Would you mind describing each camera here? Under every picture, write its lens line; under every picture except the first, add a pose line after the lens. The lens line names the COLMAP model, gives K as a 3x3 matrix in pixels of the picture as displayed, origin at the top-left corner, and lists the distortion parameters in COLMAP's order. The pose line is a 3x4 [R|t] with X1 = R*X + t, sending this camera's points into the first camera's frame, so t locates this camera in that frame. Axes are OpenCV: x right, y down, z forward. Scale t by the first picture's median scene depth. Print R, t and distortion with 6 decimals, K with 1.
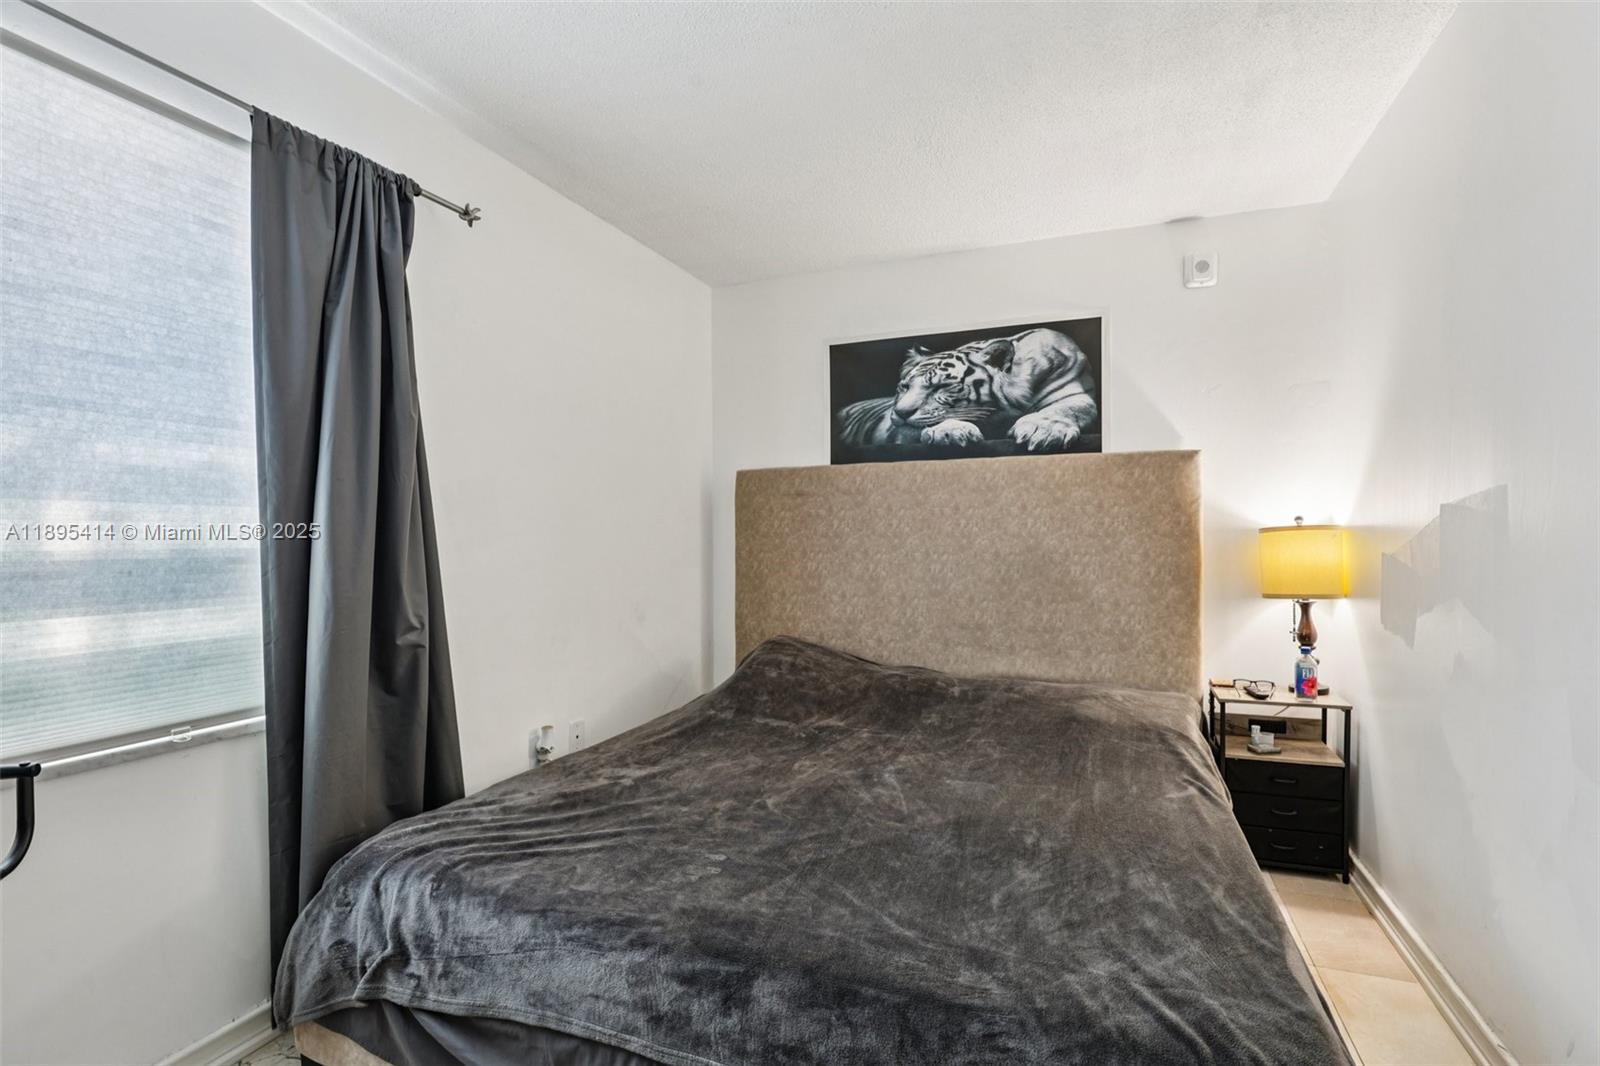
lens RADIAL K [[730.2, 0, 809.8], [0, 730.2, 537.5], [0, 0, 1]] dist [-0.038059, 0.008249]
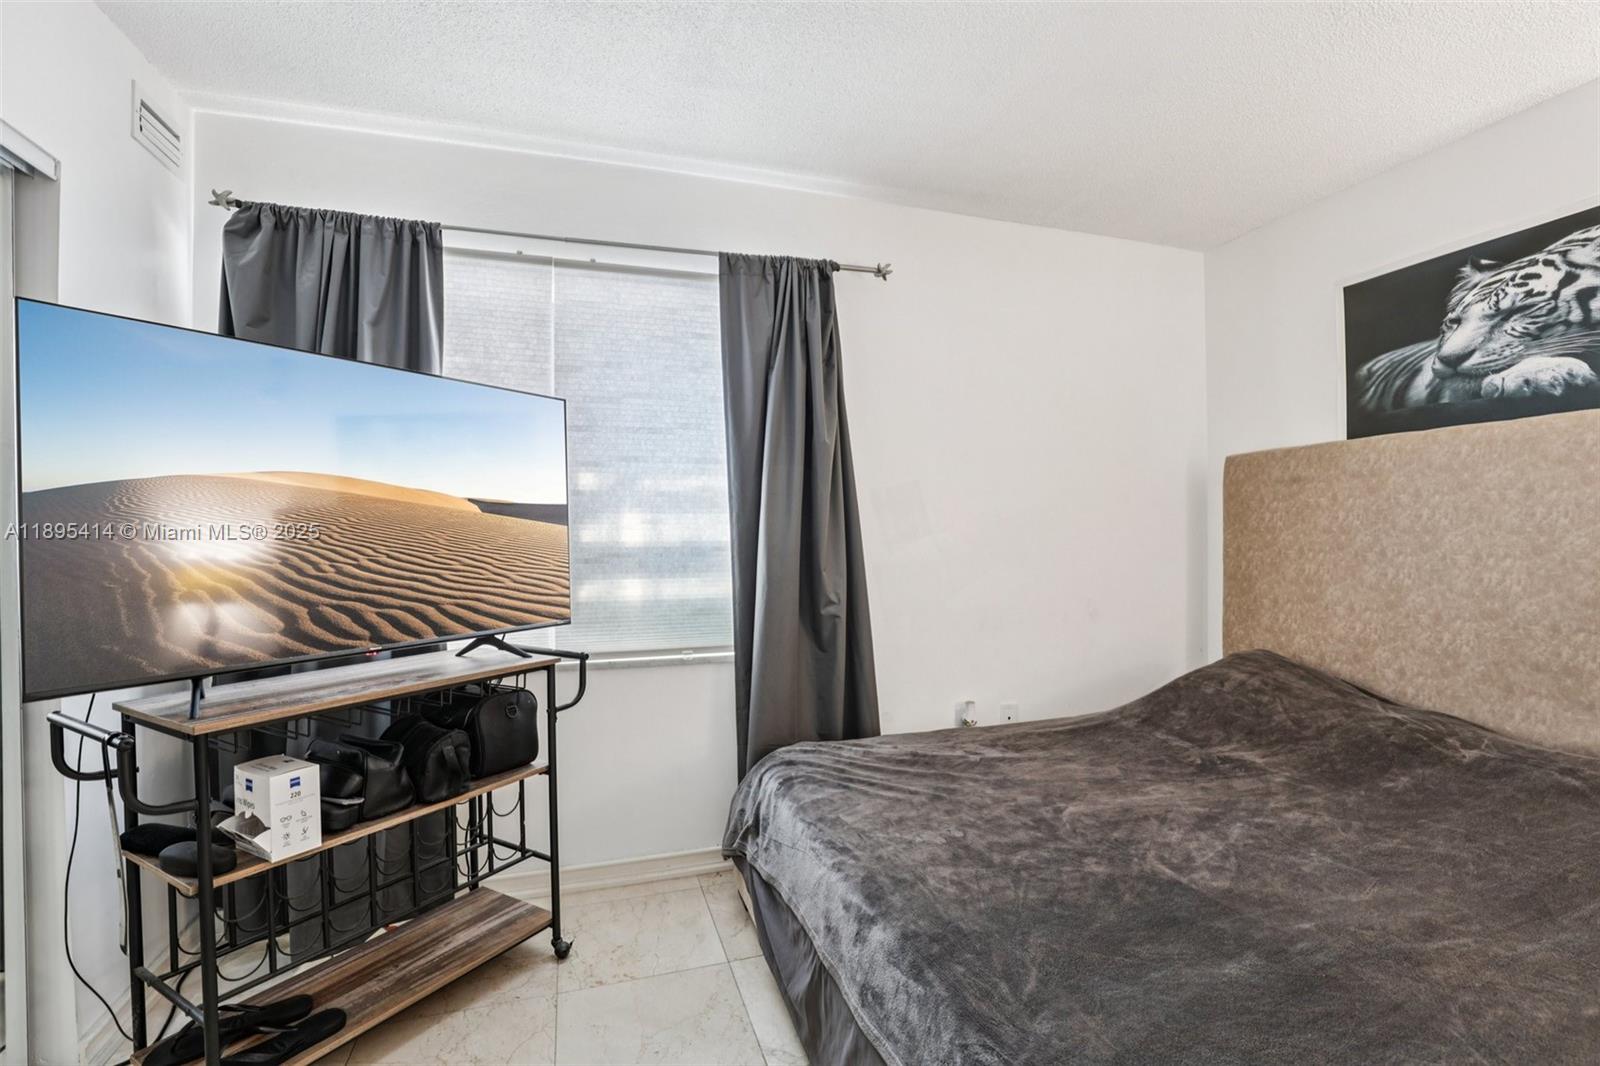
lens RADIAL K [[730.2, 0, 810.5], [0, 730.2, 536.2], [0, 0, 1]] dist [-0.038059, 0.008249]
pose [[0.639070, 0.005329, -0.769130, 0.356011], [0.001087, 0.999969, 0.007831, -0.004769], [0.769147, -0.005841, 0.639045, 0.095625]]
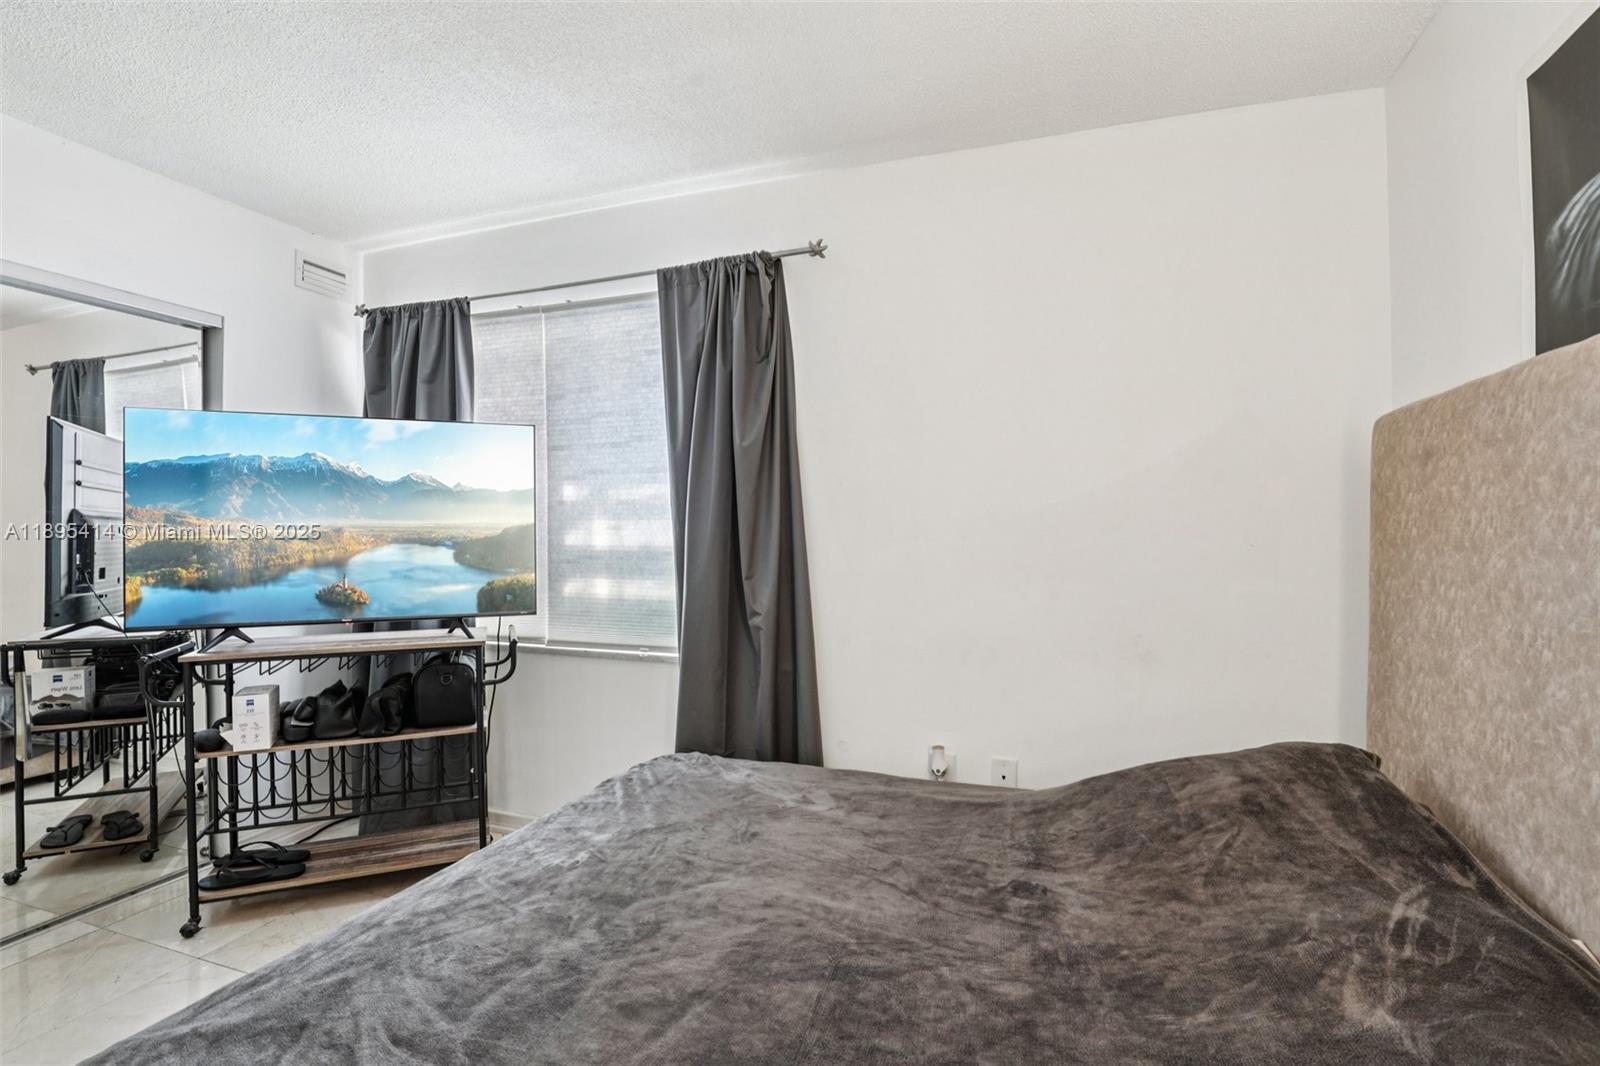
lens RADIAL K [[730.2, 0, 811.7], [0, 730.2, 537.0], [0, 0, 1]] dist [-0.038059, 0.008249]
pose [[0.052990, 0.013516, -0.998504, 0.565993], [-0.000500, 0.999909, 0.013508, -0.018349], [0.998595, -0.000217, 0.052992, 0.817471]]
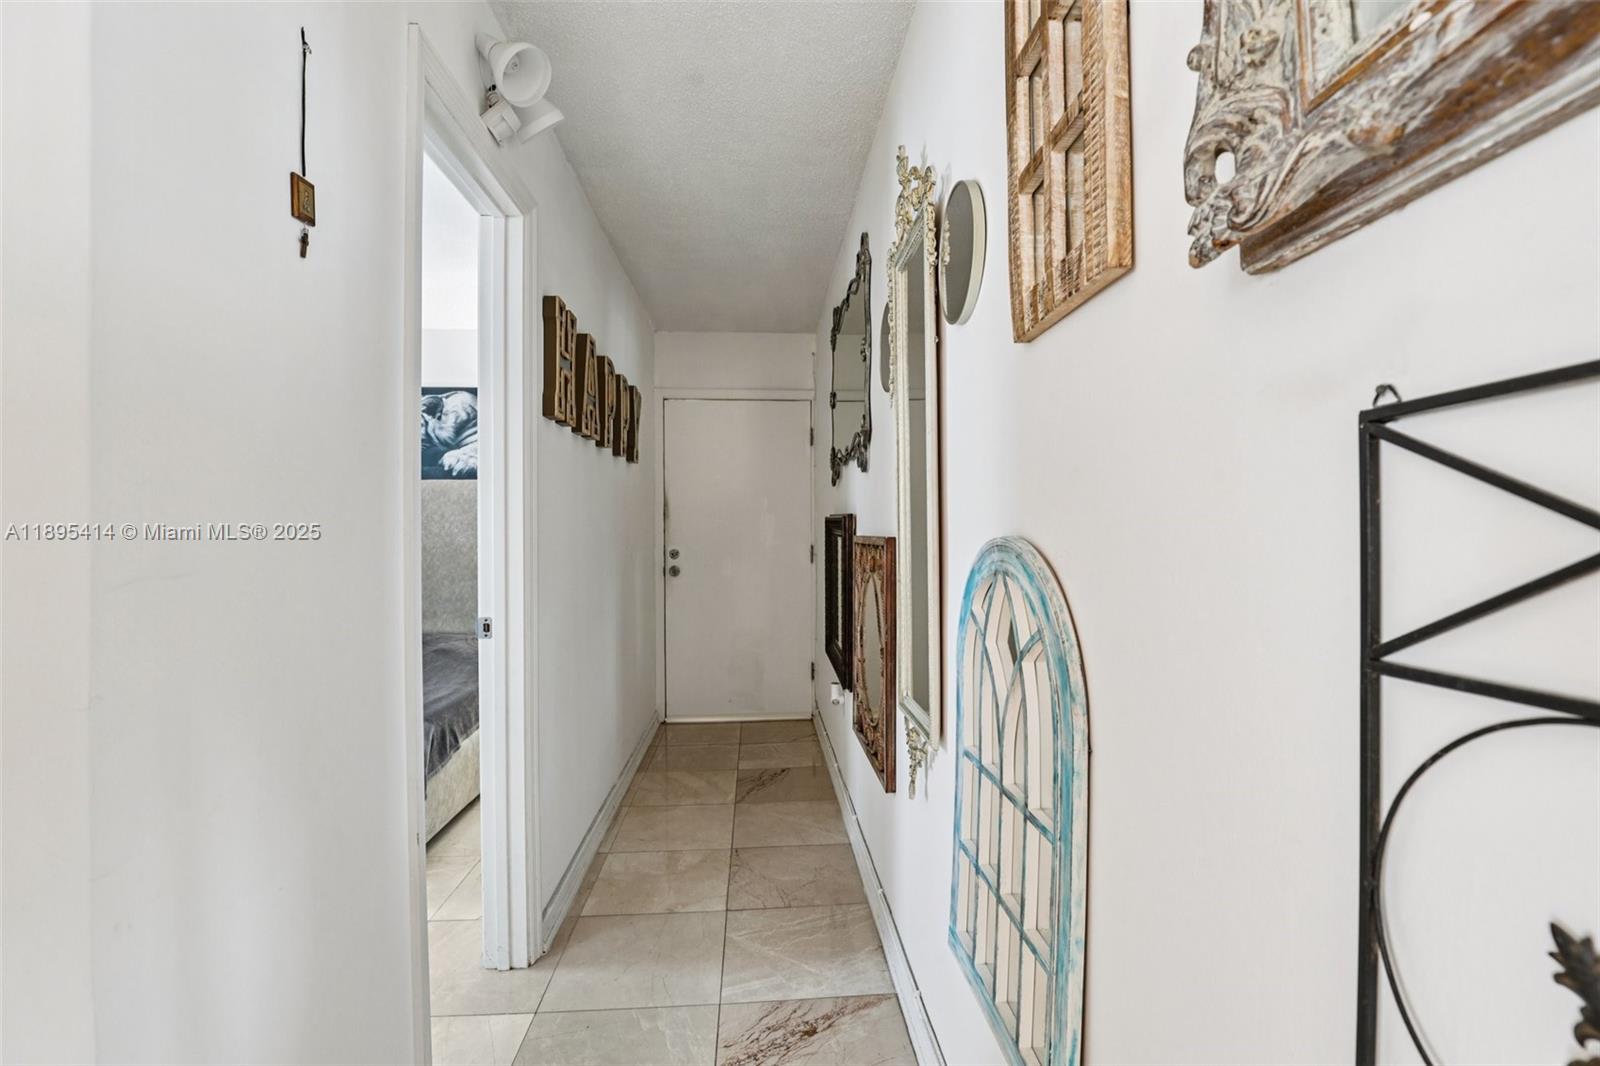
lens RADIAL K [[730.2, 0, 804.7], [0, 730.2, 543.4], [0, 0, 1]] dist [-0.038059, 0.008249]
pose [[0.901614, 0.001084, 0.432539, 0.393939], [-0.001409, 0.999999, 0.000432, 0.015132], [-0.432538, -0.000999, 0.901615, -0.740277]]
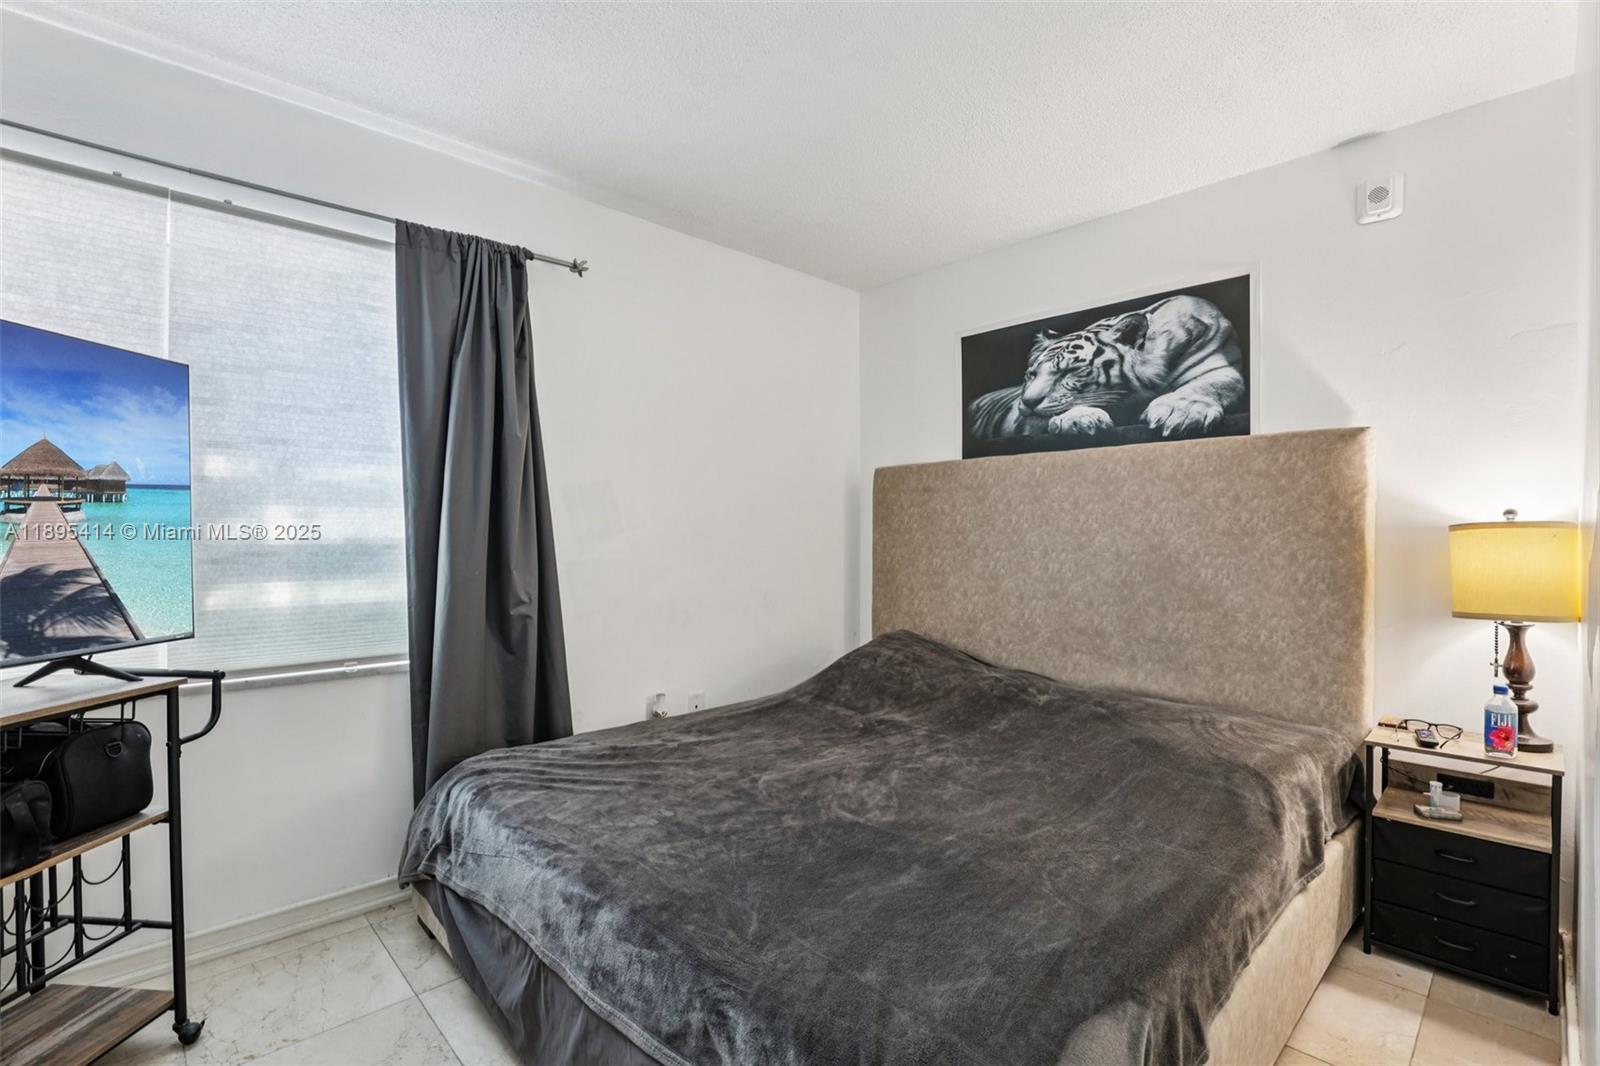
lens RADIAL K [[730.2, 0, 809.8], [0, 730.2, 536.2], [0, 0, 1]] dist [-0.038059, 0.008249]
pose [[0.911934, 0.008568, -0.410248, 0.345042], [-0.006790, 0.999960, 0.005790, -0.001404], [0.410282, -0.002495, 0.911955, 0.034251]]
